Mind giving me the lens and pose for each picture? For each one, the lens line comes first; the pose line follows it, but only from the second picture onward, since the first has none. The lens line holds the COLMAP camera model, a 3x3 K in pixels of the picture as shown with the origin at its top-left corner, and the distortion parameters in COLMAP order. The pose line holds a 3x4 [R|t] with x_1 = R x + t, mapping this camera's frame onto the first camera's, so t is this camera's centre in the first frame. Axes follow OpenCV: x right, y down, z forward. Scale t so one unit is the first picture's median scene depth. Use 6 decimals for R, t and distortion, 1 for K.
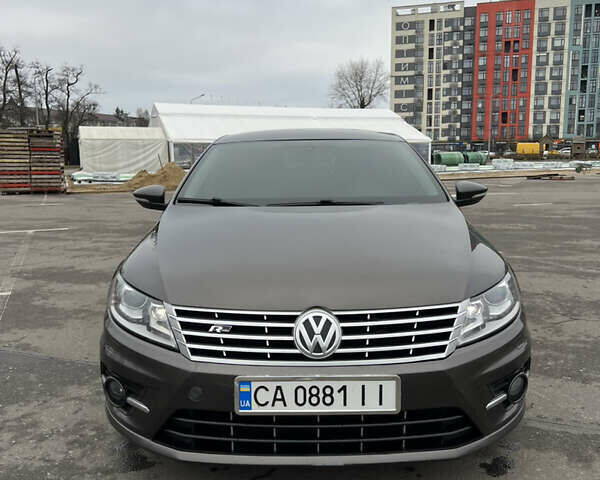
lens RADIAL K [[604.4, 0, 299.2], [0, 604.4, 244.9], [0, 0, 1]] dist [0.015555, 0.000000]
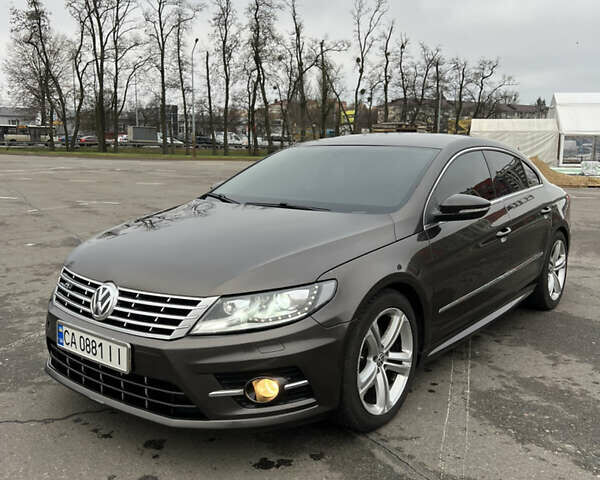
lens RADIAL K [[604.4, 0, 298.2], [0, 604.4, 242.0], [0, 0, 1]] dist [0.015555, 0.000000]
pose [[0.778894, 0.114275, -0.616657, 0.300280], [-0.107839, 0.993018, 0.047809, -0.023321], [0.617815, 0.029261, 0.785779, 0.057552]]
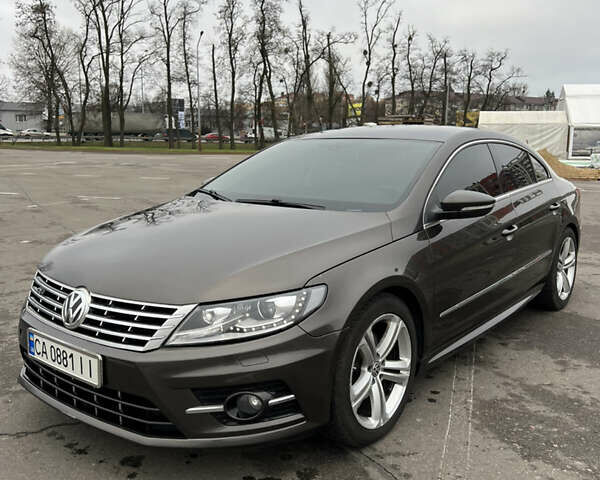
lens RADIAL K [[604.4, 0, 301.0], [0, 604.4, 243.6], [0, 0, 1]] dist [0.015555, 0.000000]
pose [[0.774056, 0.120111, -0.621619, 0.292027], [-0.104445, 0.992613, 0.061738, -0.027333], [0.624442, 0.017136, 0.780883, 0.084851]]
